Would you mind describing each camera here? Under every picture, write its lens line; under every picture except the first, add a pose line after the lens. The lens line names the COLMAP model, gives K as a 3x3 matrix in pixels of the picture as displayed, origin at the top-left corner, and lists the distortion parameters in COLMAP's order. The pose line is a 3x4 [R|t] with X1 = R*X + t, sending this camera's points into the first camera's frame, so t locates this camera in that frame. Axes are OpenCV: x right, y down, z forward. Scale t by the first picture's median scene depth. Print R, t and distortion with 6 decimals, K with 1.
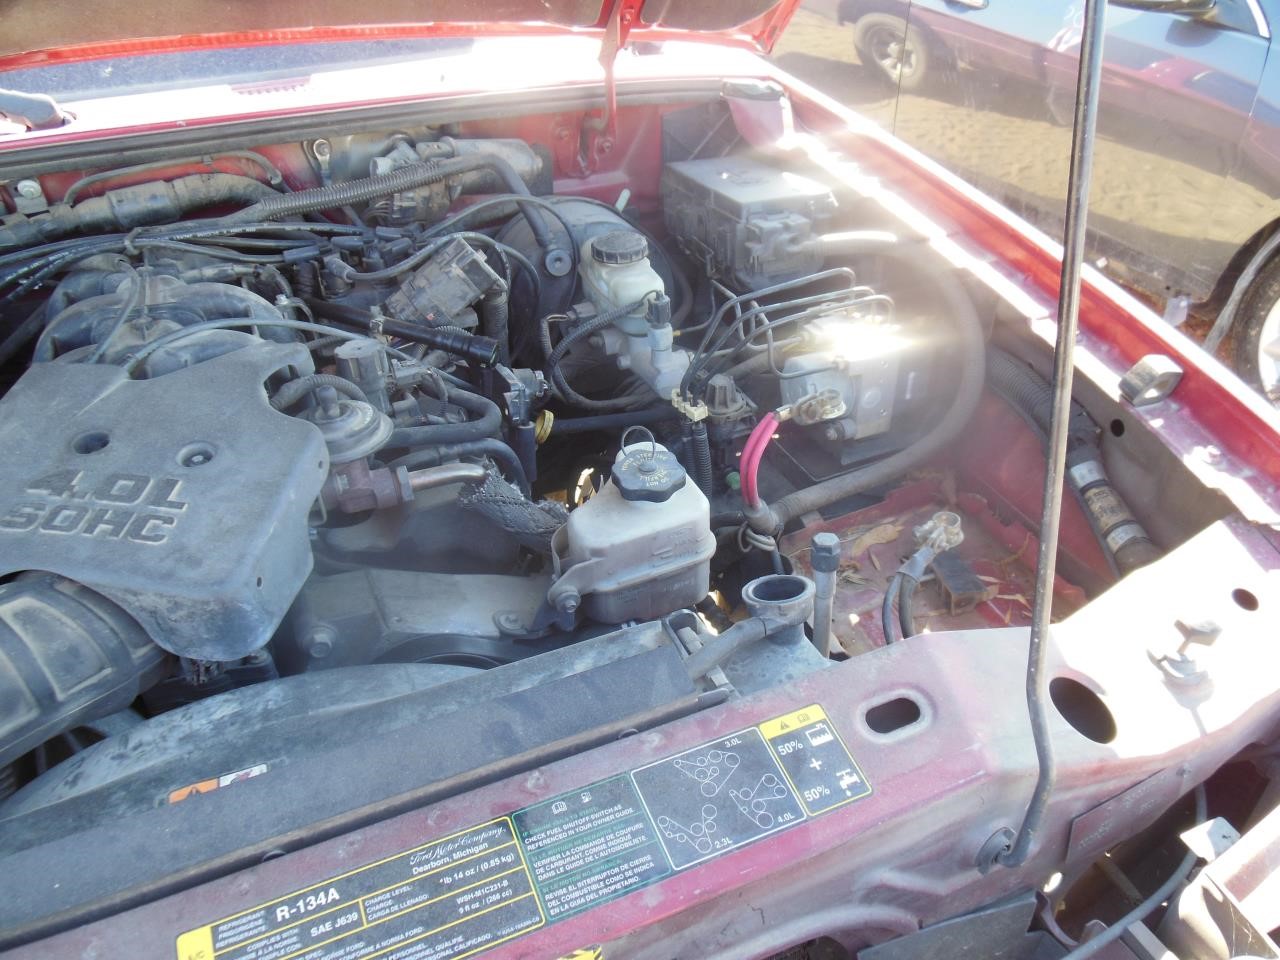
lens RADIAL K [[965.7, 0, 637.0], [0, 965.7, 486.8], [0, 0, 1]] dist [-0.044748, 0.075851]
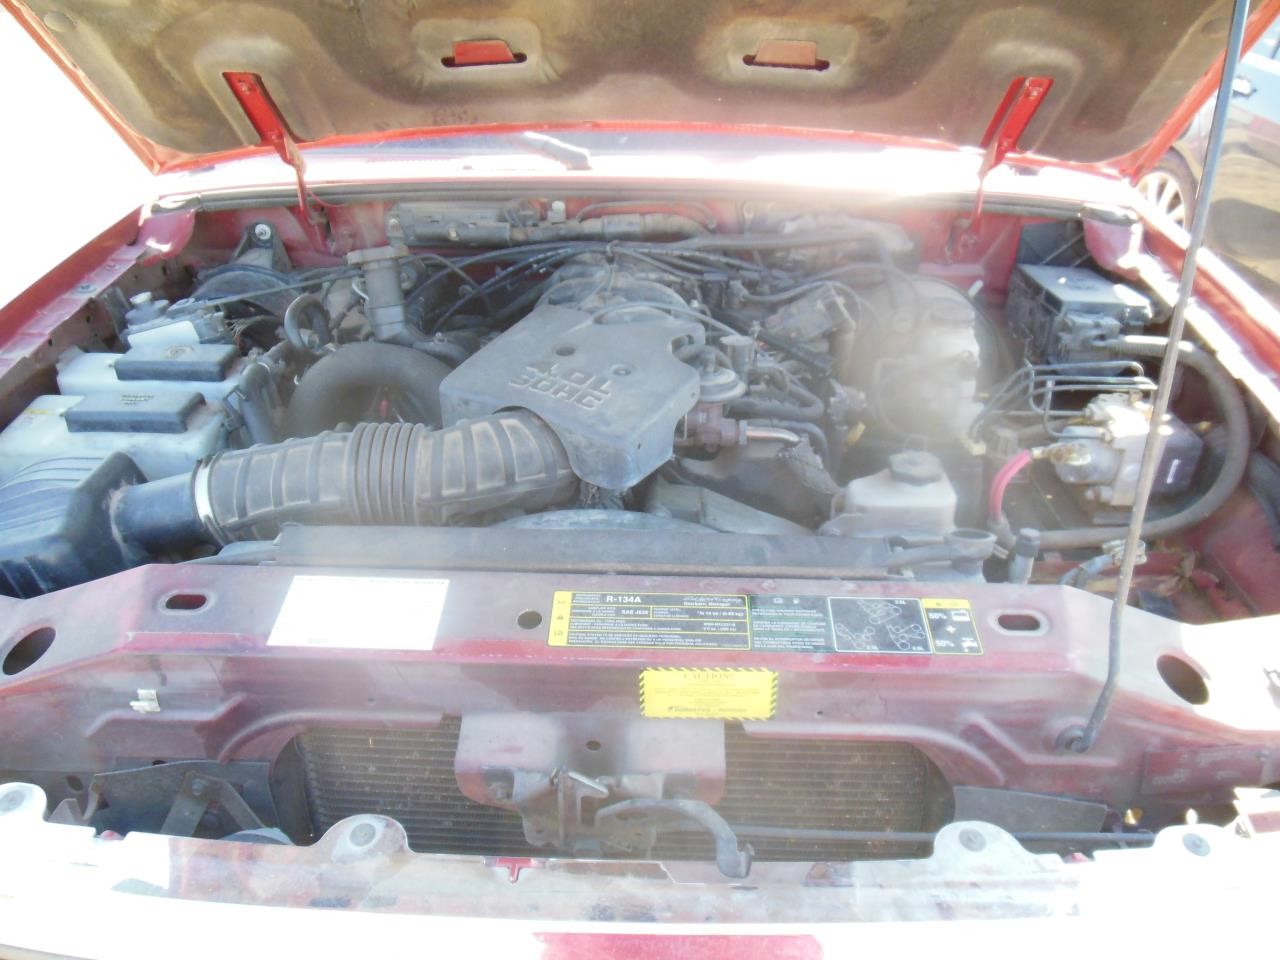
lens RADIAL K [[976.9, 0, 641.6], [0, 976.9, 500.8], [0, 0, 1]] dist [-0.096080, 0.163399]
pose [[0.906260, 0.238548, -0.348980, 0.137966], [-0.267464, 0.962881, -0.036387, 0.169618], [0.327346, 0.126316, 0.936423, -0.352819]]
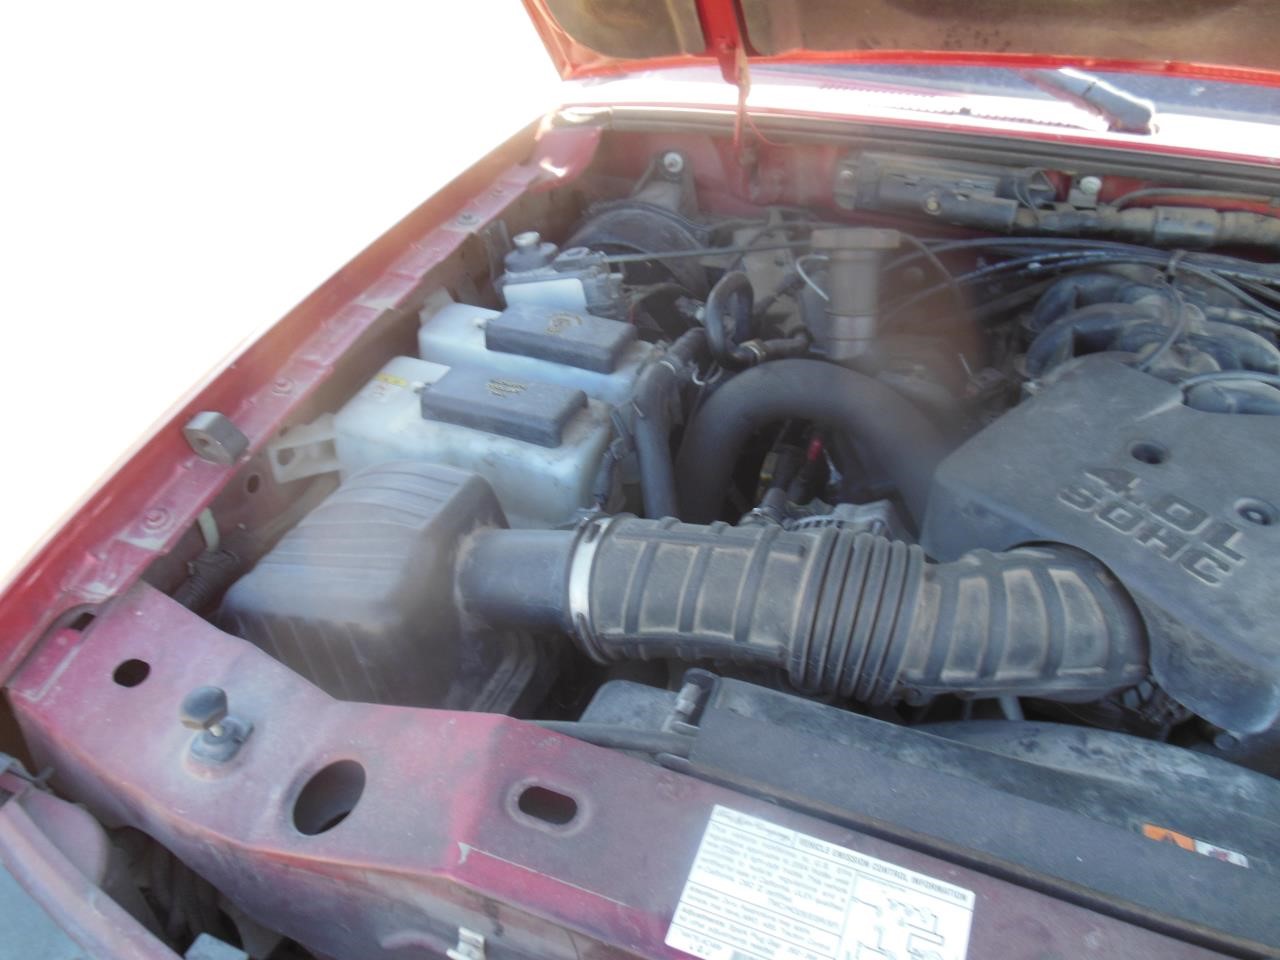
lens RADIAL K [[965.7, 0, 637.0], [0, 965.7, 486.8], [0, 0, 1]] dist [-0.044748, 0.075851]
pose [[0.708559, 0.439452, -0.552111, -0.286033], [-0.442649, 0.886131, 0.137236, 0.065316], [0.549551, 0.147151, 0.822399, -0.097948]]
